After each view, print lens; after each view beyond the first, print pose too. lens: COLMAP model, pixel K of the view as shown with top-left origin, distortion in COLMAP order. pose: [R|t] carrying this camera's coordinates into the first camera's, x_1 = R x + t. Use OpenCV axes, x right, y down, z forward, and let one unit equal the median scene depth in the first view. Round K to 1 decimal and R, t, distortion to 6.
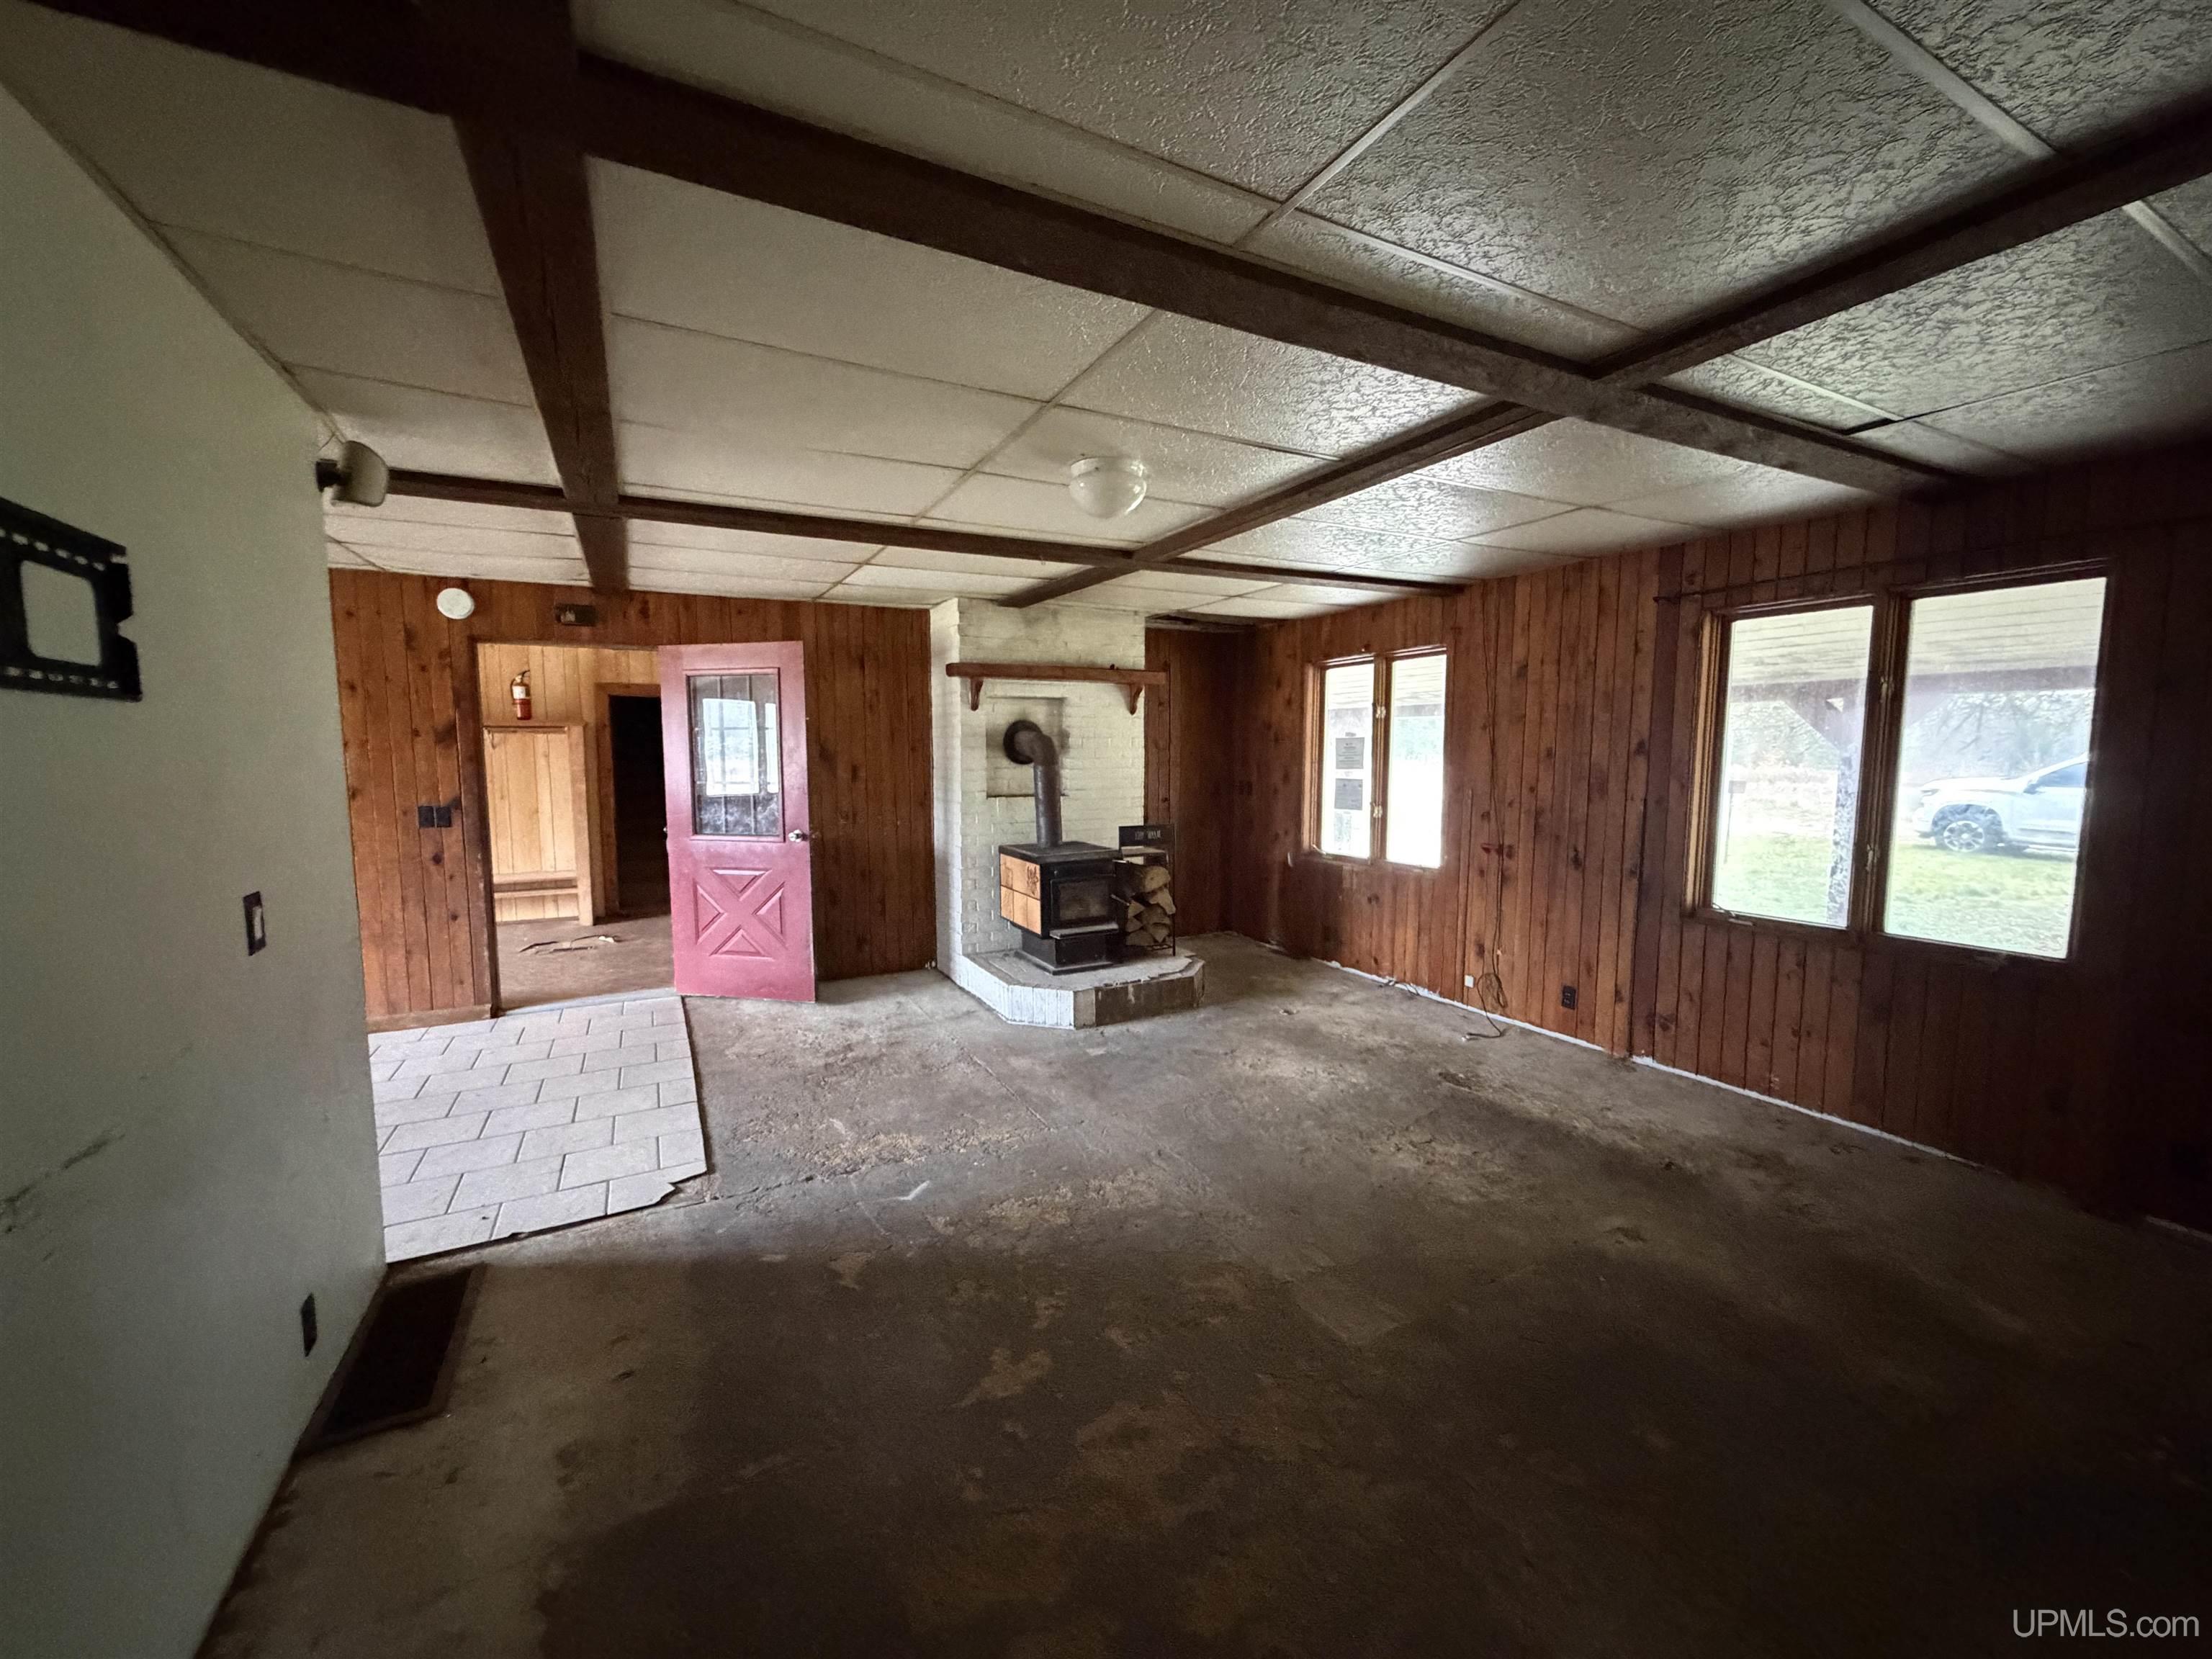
lens RADIAL K [[878.8, 0, 1099.6], [0, 878.8, 832.9], [0, 0, 1]] dist [0.000823, -0.000680]
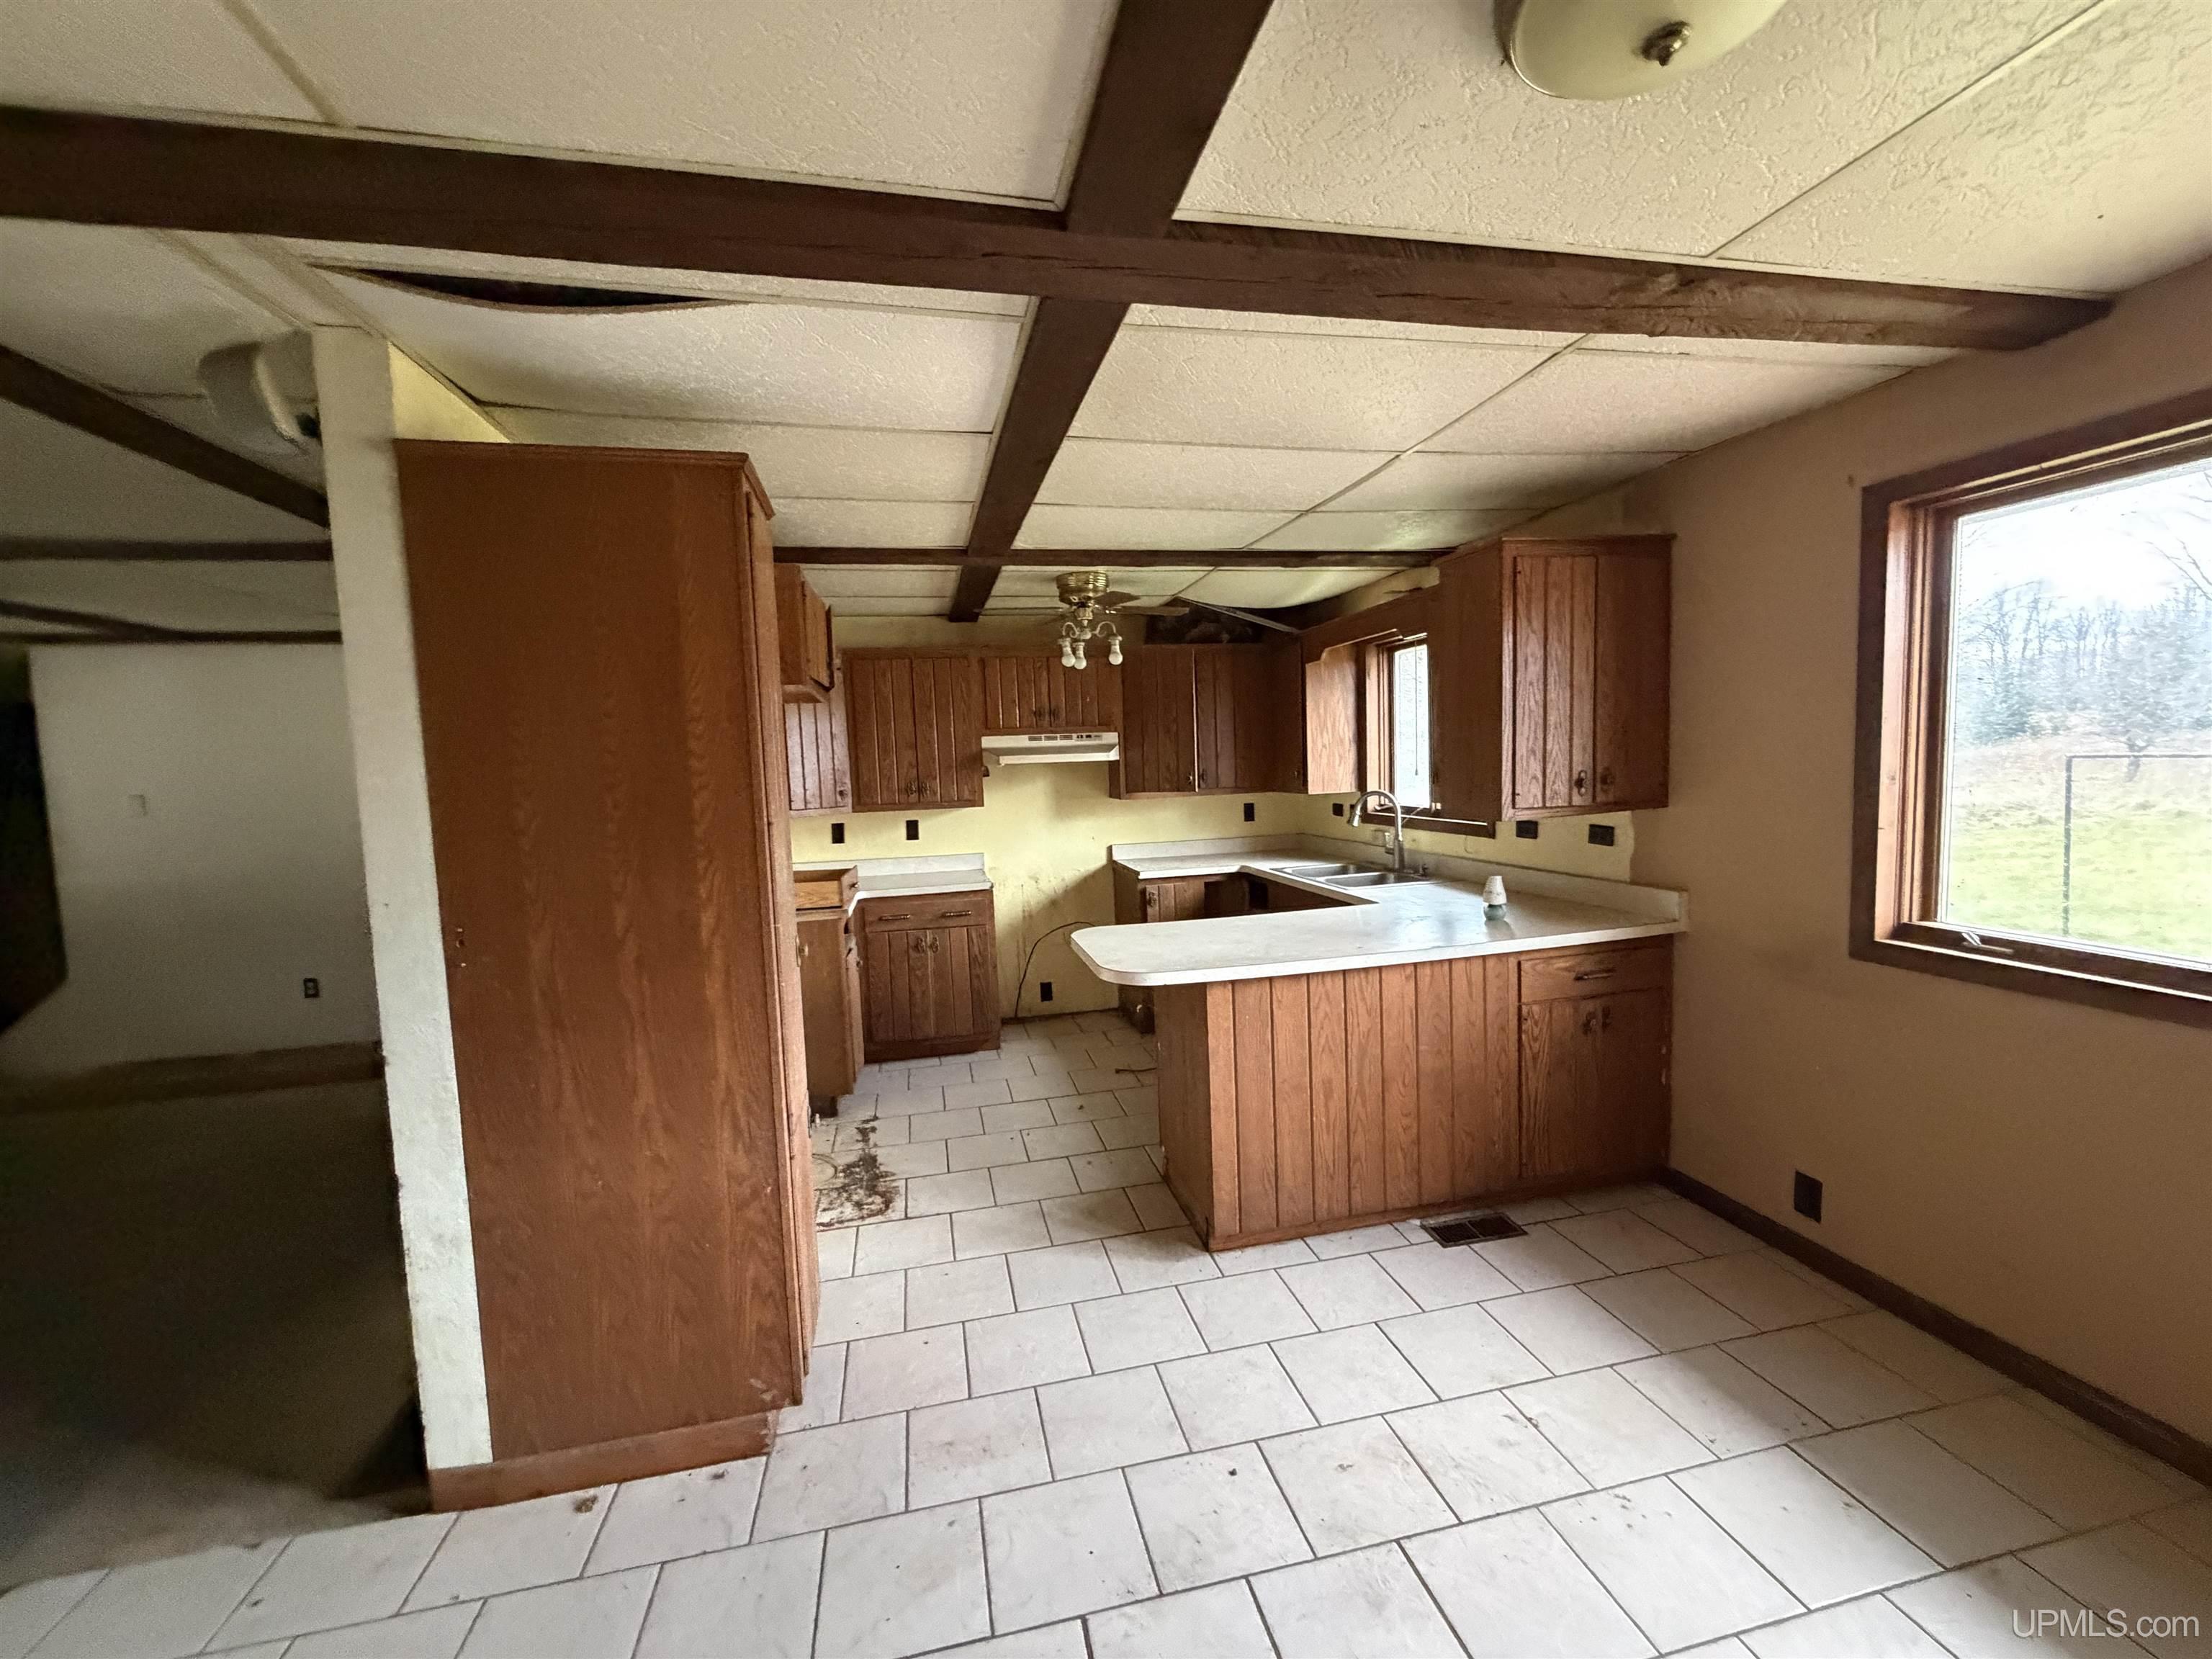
lens RADIAL K [[878.8, 0, 1101.4], [0, 878.8, 837.5], [0, 0, 1]] dist [0.000823, -0.000680]
pose [[-0.964280, 0.015561, 0.264429, -0.946417], [0.064868, 0.981748, 0.178780, -0.090373], [-0.256821, 0.189547, -0.947689, 0.884905]]
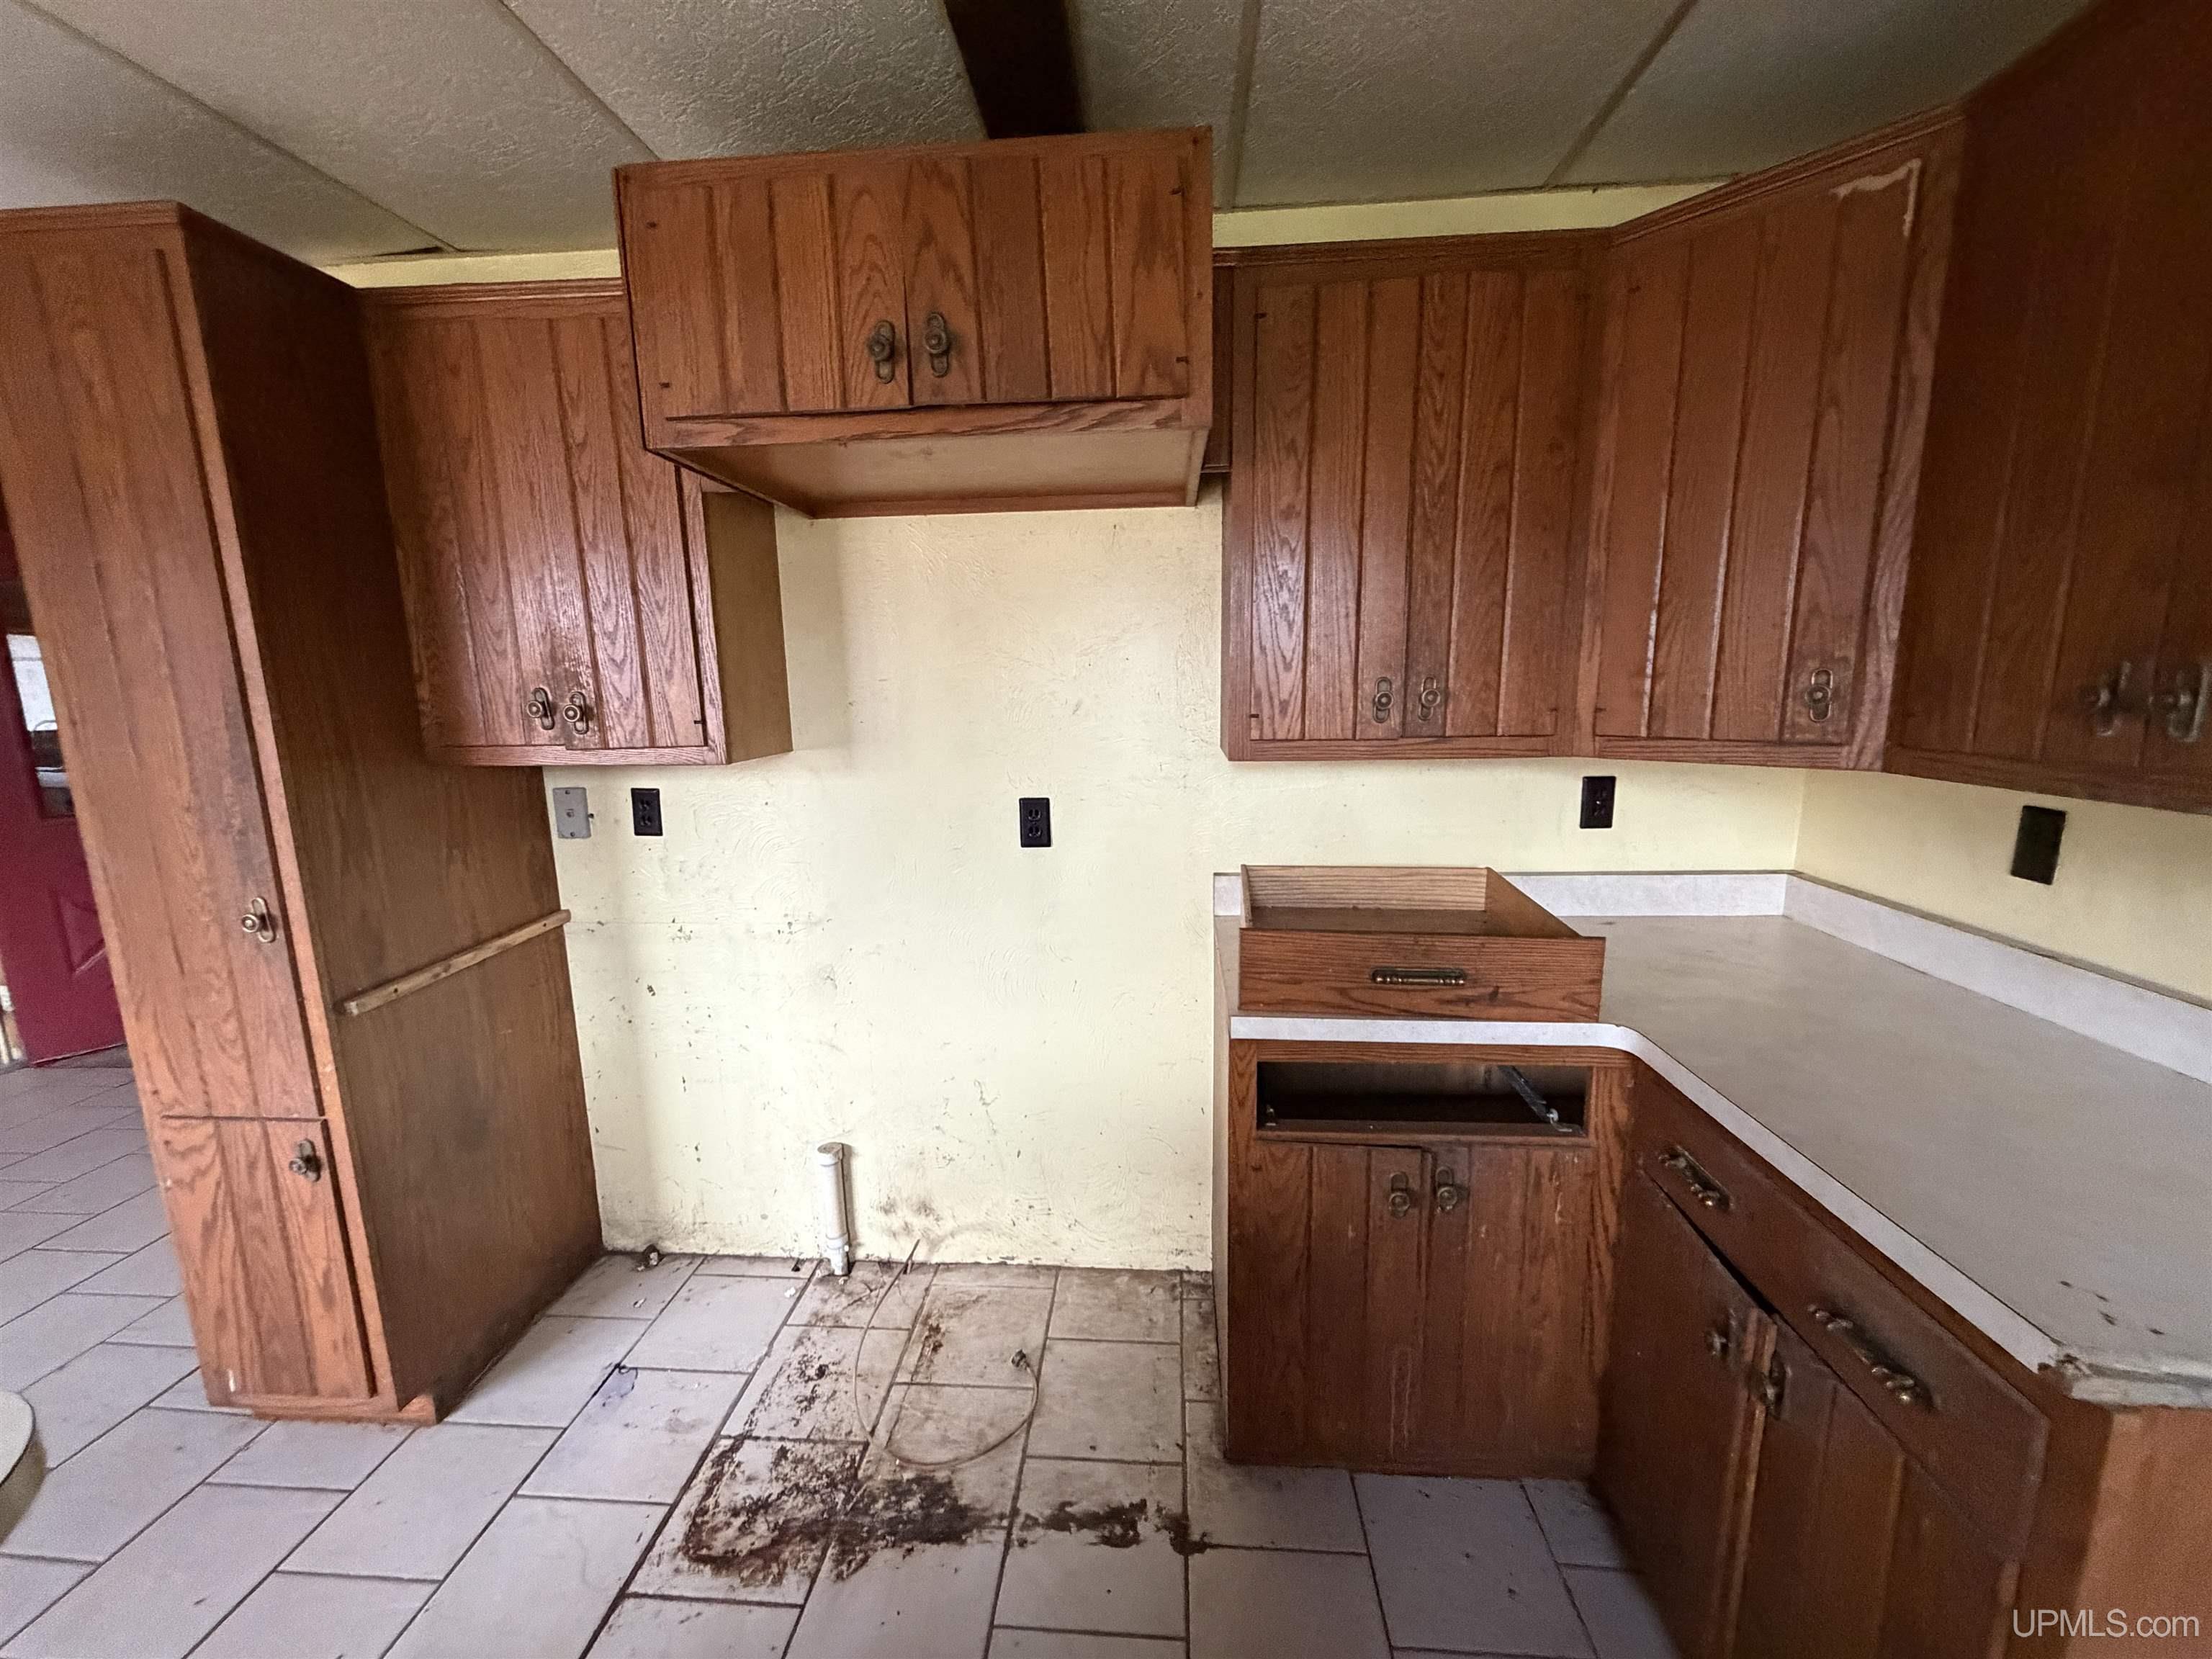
lens RADIAL K [[878.8, 0, 1102.3], [0, 878.8, 837.9], [0, 0, 1]] dist [0.000823, -0.000680]
pose [[0.526794, -0.156314, 0.835496, -0.738408], [0.099767, 0.987521, 0.121852, 0.018960], [-0.844118, 0.019164, 0.535815, -0.049939]]
